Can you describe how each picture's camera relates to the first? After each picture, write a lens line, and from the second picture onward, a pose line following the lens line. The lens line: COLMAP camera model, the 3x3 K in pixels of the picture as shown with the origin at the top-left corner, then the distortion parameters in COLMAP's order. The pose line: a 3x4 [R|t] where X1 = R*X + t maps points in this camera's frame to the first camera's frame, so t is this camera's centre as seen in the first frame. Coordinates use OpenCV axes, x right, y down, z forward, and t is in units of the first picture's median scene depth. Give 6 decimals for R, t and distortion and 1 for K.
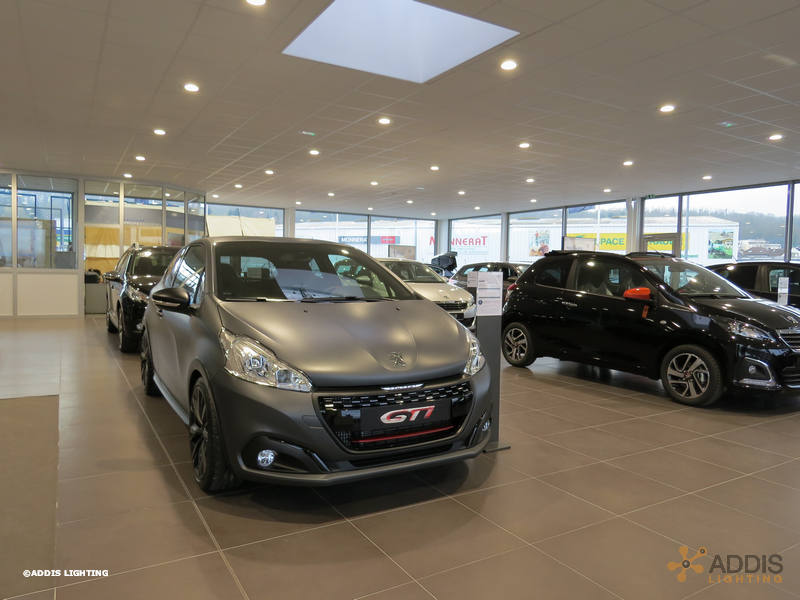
lens RADIAL K [[575.8, 0, 398.9], [0, 575.8, 300.2], [0, 0, 1]] dist [-0.018343, 0.008267]
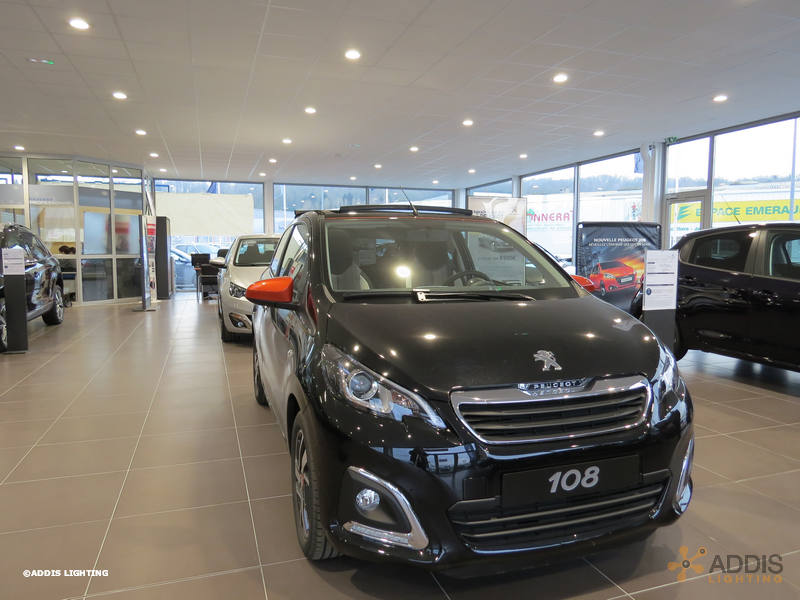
lens RADIAL K [[575.8, 0, 402.4], [0, 575.8, 300.8], [0, 0, 1]] dist [-0.018343, 0.008267]
pose [[0.979781, -0.001087, -0.200069, 0.184297], [0.008001, 0.999398, 0.033751, -0.005208], [0.199912, -0.034669, 0.979200, 0.166237]]
